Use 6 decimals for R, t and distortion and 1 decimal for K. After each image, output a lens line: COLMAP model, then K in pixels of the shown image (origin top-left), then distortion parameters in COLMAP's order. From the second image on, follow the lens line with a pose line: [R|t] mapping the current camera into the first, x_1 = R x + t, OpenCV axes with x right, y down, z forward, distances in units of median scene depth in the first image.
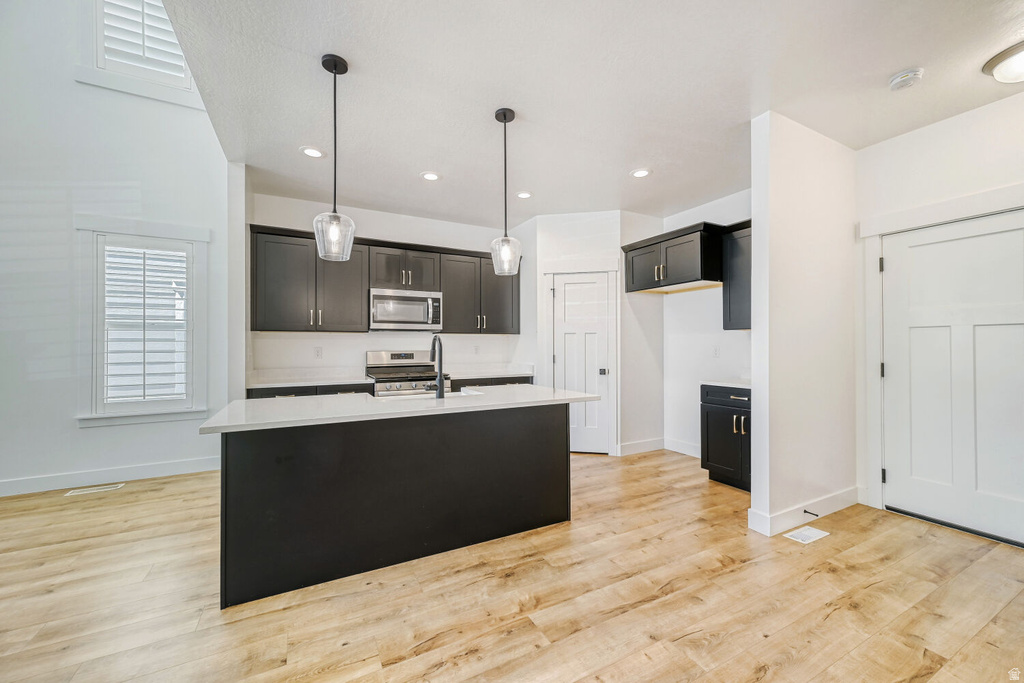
lens RADIAL K [[404.1, 0, 514.1], [0, 404.1, 340.1], [0, 0, 1]] dist [0.009632, -0.000153]
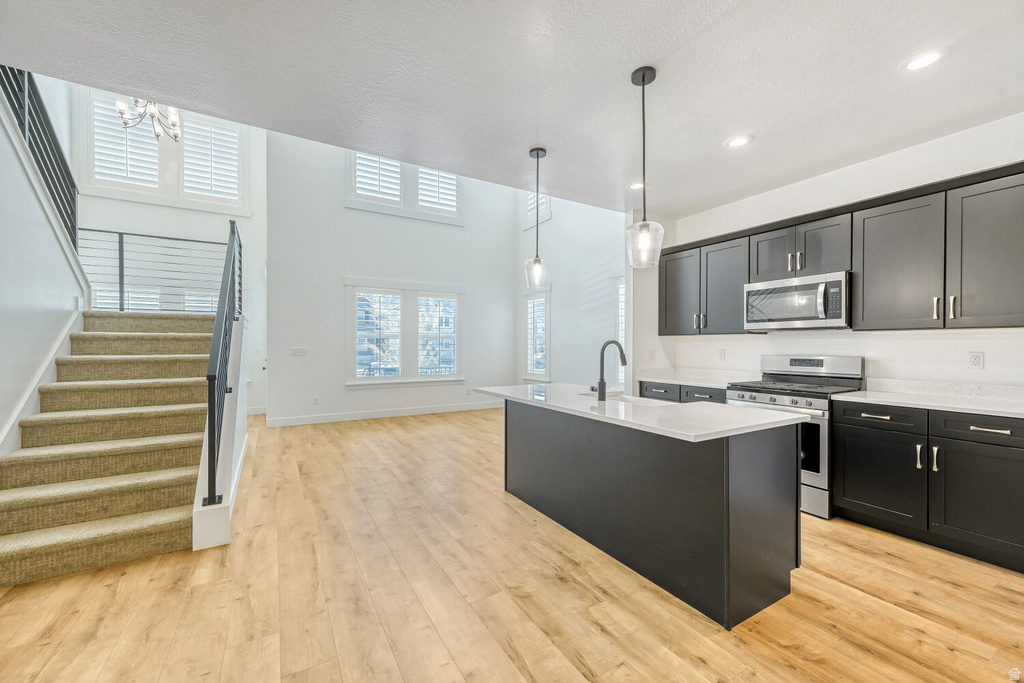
lens RADIAL K [[404.1, 0, 510.7], [0, 404.1, 350.7], [0, 0, 1]] dist [0.009632, -0.000153]
pose [[0.051534, 0.016492, -0.998535, 0.769632], [0.010372, 0.999801, 0.017048, -0.003841], [0.998617, -0.011235, 0.051353, 0.653720]]
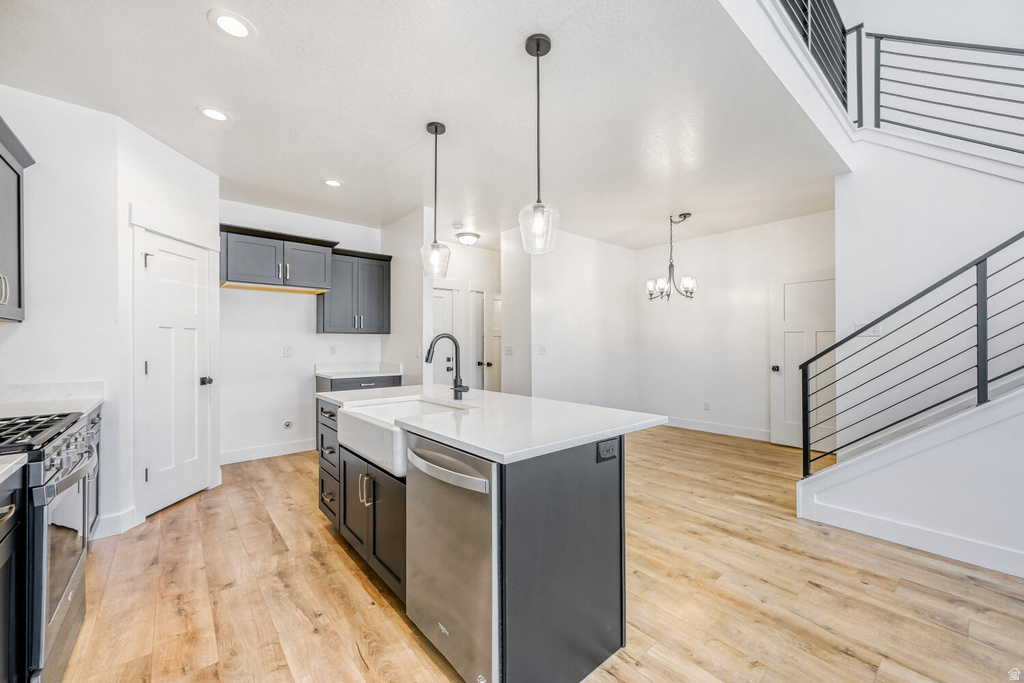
lens RADIAL K [[404.1, 0, 512.8], [0, 404.1, 342.6], [0, 0, 1]] dist [0.009632, -0.000153]
pose [[-0.218664, 0.009250, 0.975756, -1.055971], [-0.006946, 0.999915, -0.011036, 0.018149], [-0.975776, -0.009191, -0.218581, 0.993330]]
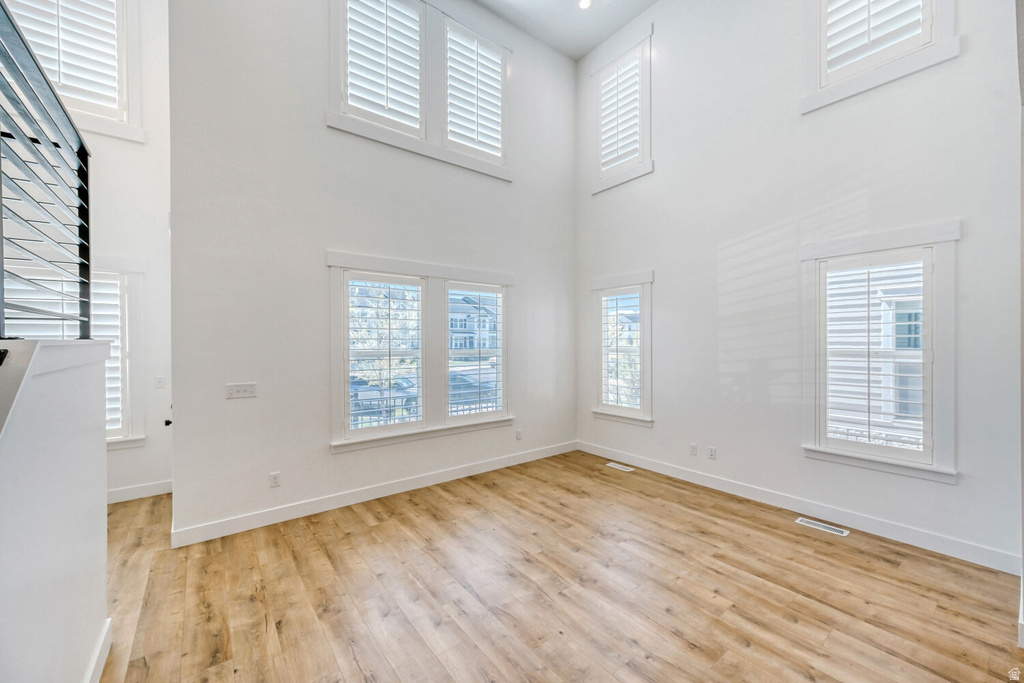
lens RADIAL K [[404.1, 0, 514.9], [0, 404.1, 344.3], [0, 0, 1]] dist [0.009632, -0.000153]
pose [[0.183452, 0.008632, -0.982991, -0.274761], [0.013807, 0.999840, 0.011357, -0.112899], [0.982932, -0.015656, 0.183303, 0.147899]]
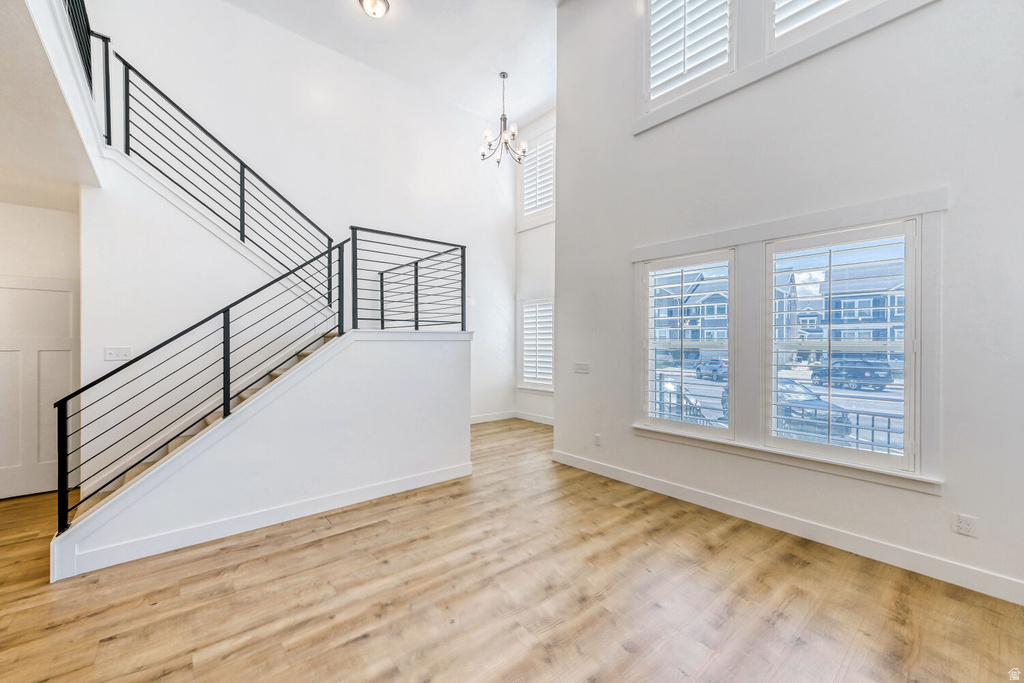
lens RADIAL K [[404.1, 0, 517.9], [0, 404.1, 346.5], [0, 0, 1]] dist [0.009632, -0.000153]
pose [[-0.974493, 0.003512, -0.224392, -0.981042], [0.004955, 0.999970, -0.005872, -0.052988], [0.224365, -0.006834, -0.974481, 1.144584]]
